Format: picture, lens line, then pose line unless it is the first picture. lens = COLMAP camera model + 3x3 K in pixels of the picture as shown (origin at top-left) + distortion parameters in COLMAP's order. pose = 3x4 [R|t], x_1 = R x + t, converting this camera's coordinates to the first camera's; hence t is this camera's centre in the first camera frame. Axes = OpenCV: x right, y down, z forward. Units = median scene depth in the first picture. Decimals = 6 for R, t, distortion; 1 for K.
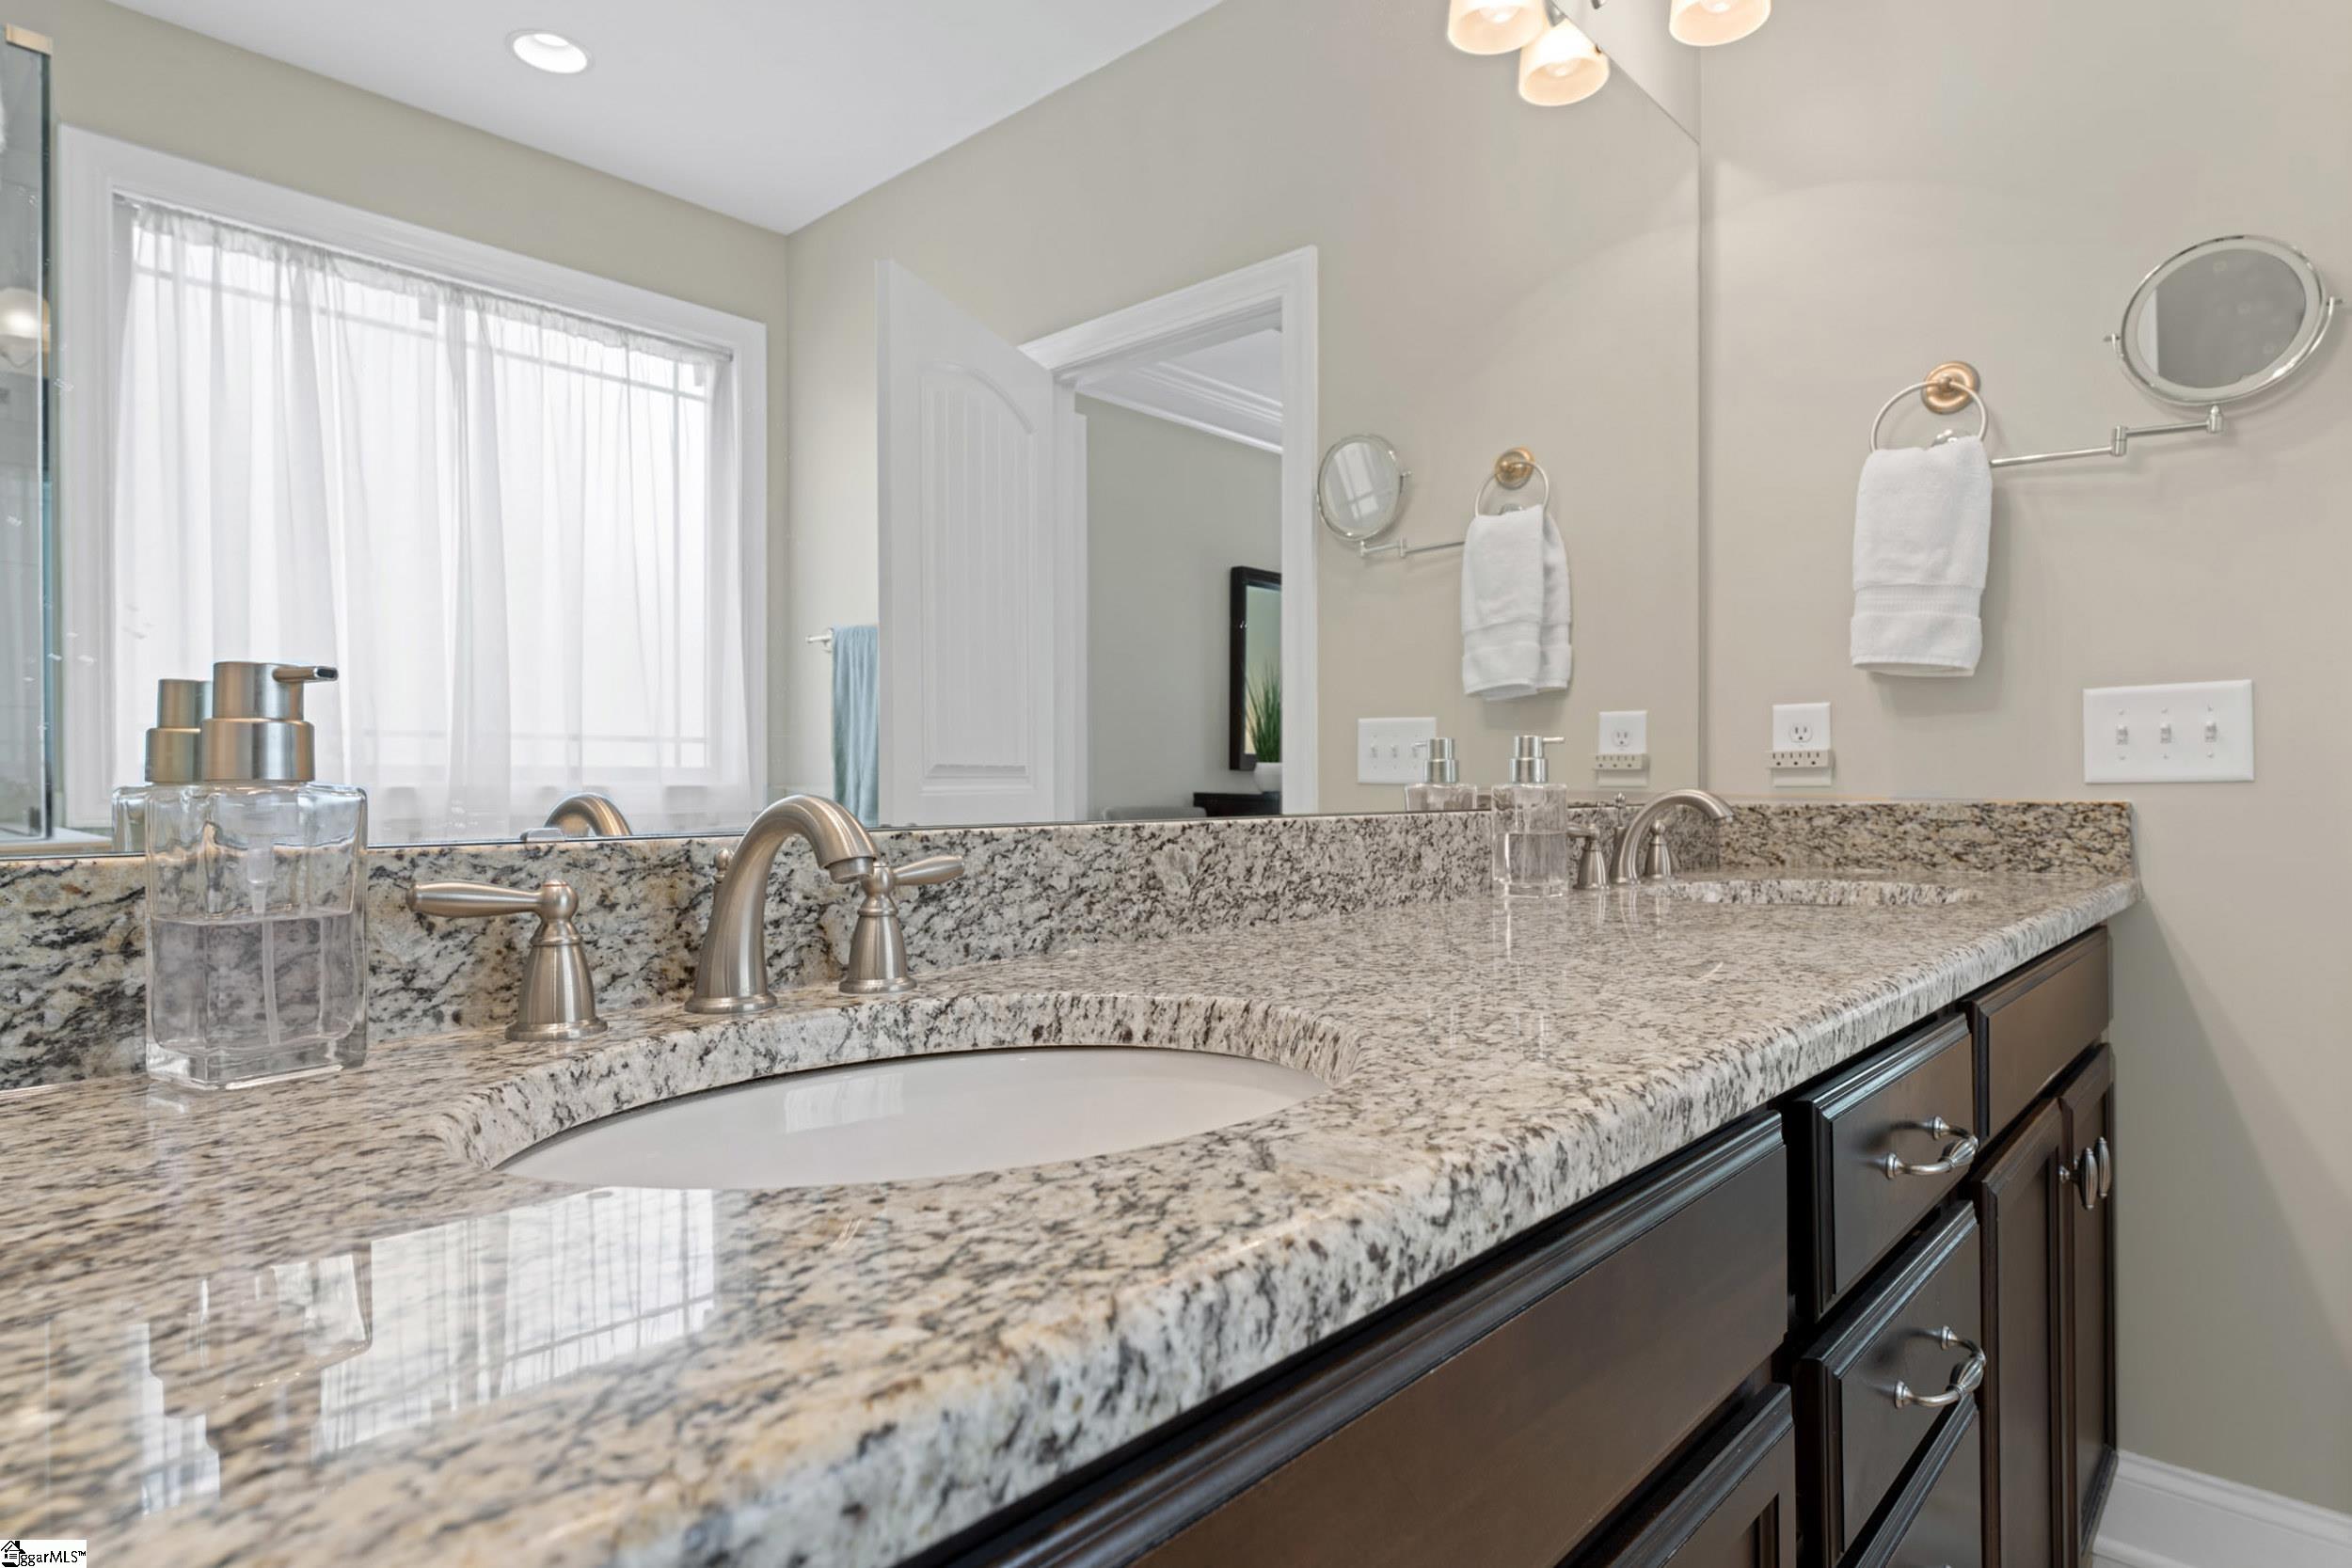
lens RADIAL K [[1278.4, 0, 1174.1], [0, 1278.4, 777.4], [0, 0, 1]] dist [-0.001213, -0.000089]
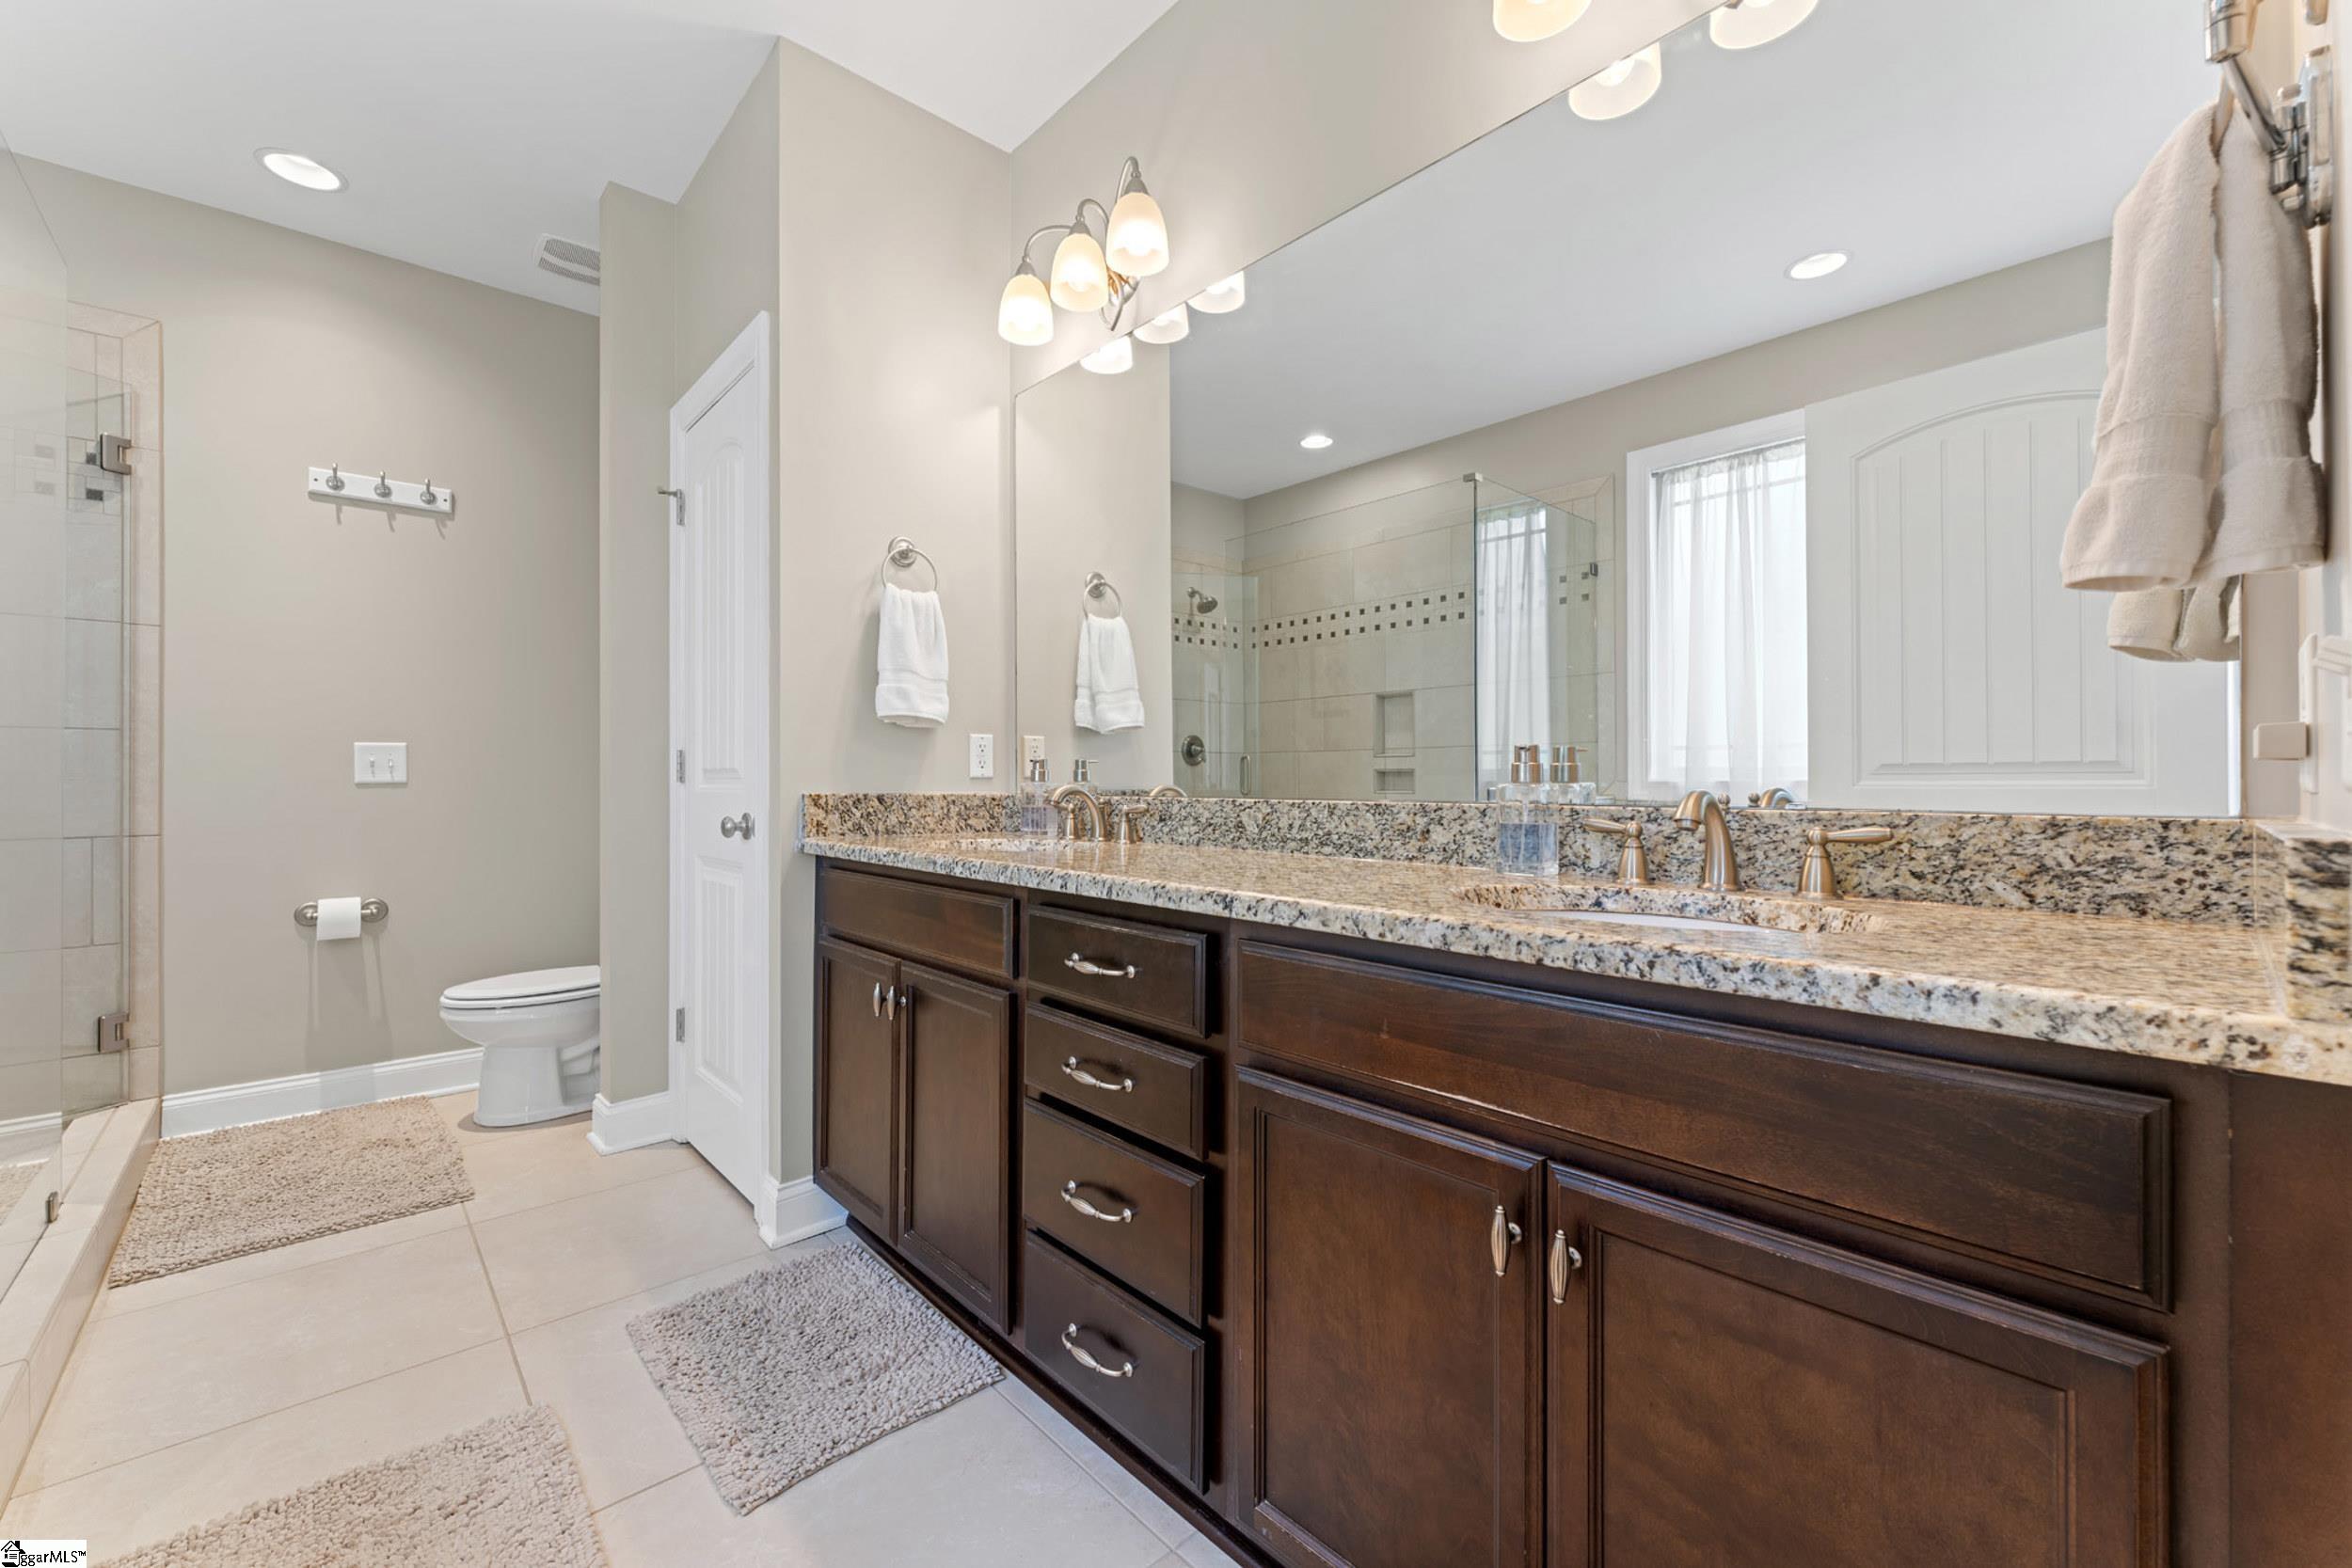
lens RADIAL K [[951.5, 0, 1169.8], [0, 951.5, 782.1], [0, 0, 1]] dist [0.003863, 0.000038]
pose [[-0.096642, 0.004895, -0.995307, 1.433340], [0.007748, 0.999961, 0.004166, -0.003035], [0.995289, -0.007309, -0.096676, 0.870902]]
